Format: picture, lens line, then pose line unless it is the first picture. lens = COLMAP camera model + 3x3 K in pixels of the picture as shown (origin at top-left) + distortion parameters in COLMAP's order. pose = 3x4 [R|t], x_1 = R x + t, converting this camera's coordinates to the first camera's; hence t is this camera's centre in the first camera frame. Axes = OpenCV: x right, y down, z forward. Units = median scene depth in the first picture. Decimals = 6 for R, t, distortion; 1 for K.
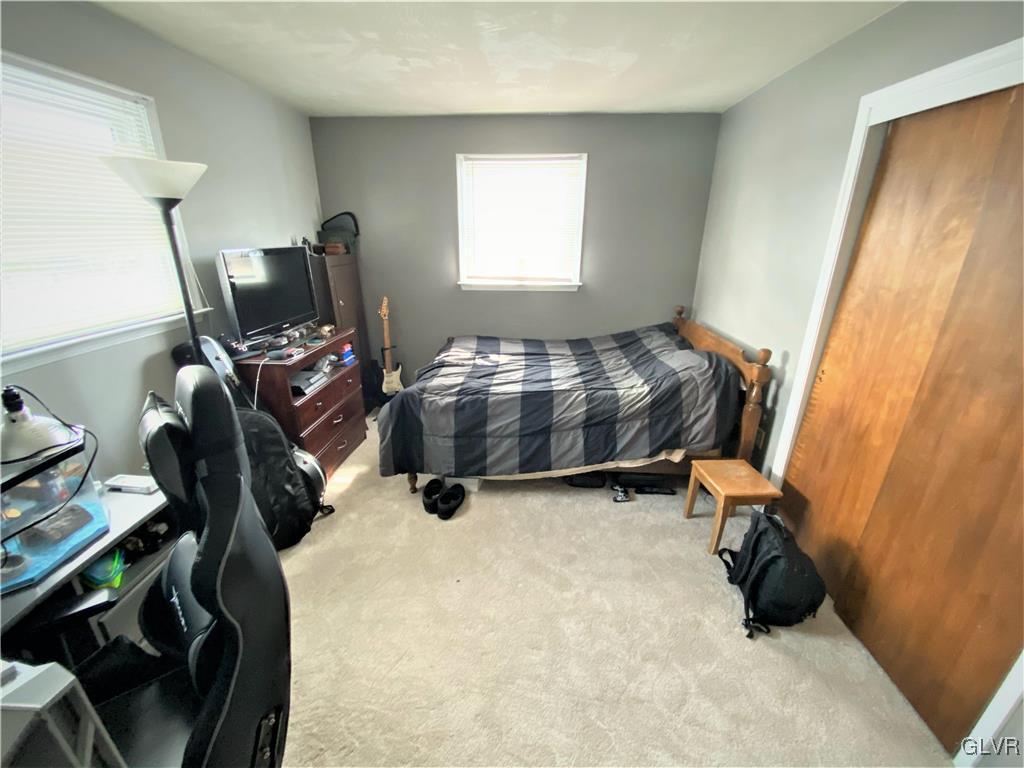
lens RADIAL K [[413.1, 0, 516.6], [0, 413.1, 393.1], [0, 0, 1]] dist [0.012197, -0.012446]
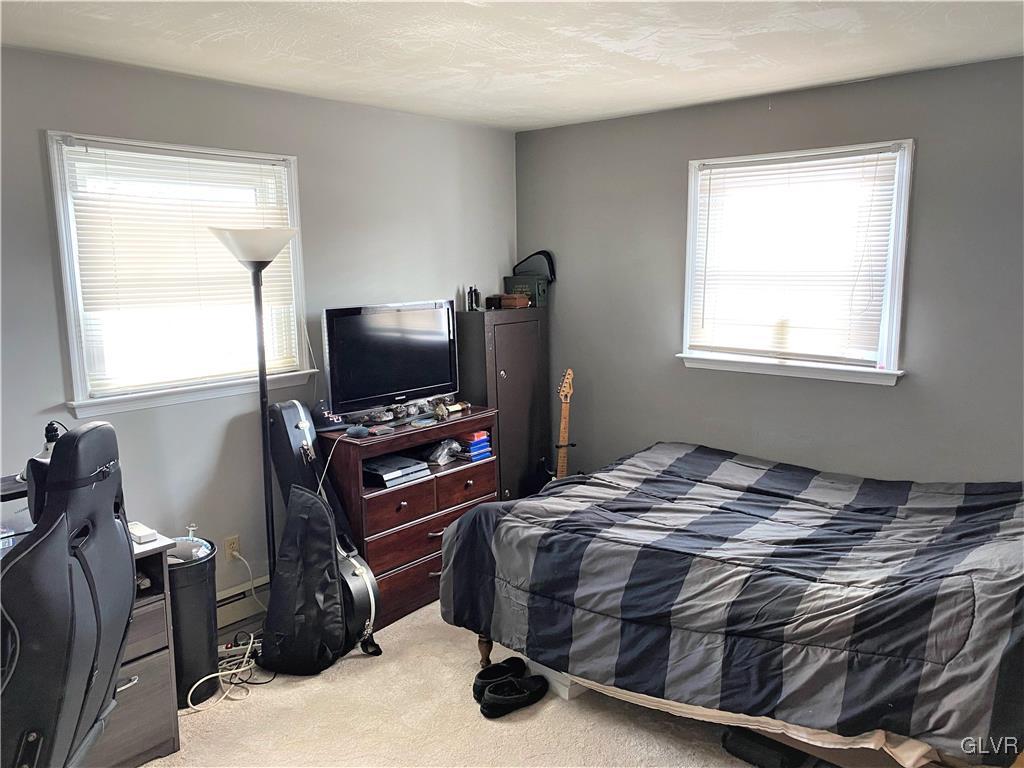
lens RADIAL K [[788.2, 0, 516.8], [0, 788.2, 384.5], [0, 0, 1]] dist [0.012136, 0.002708]
pose [[0.780917, 0.085019, -0.618822, 0.547332], [-0.206202, 0.970244, -0.126915, -0.044574], [0.589618, 0.226713, 0.775211, -0.027252]]
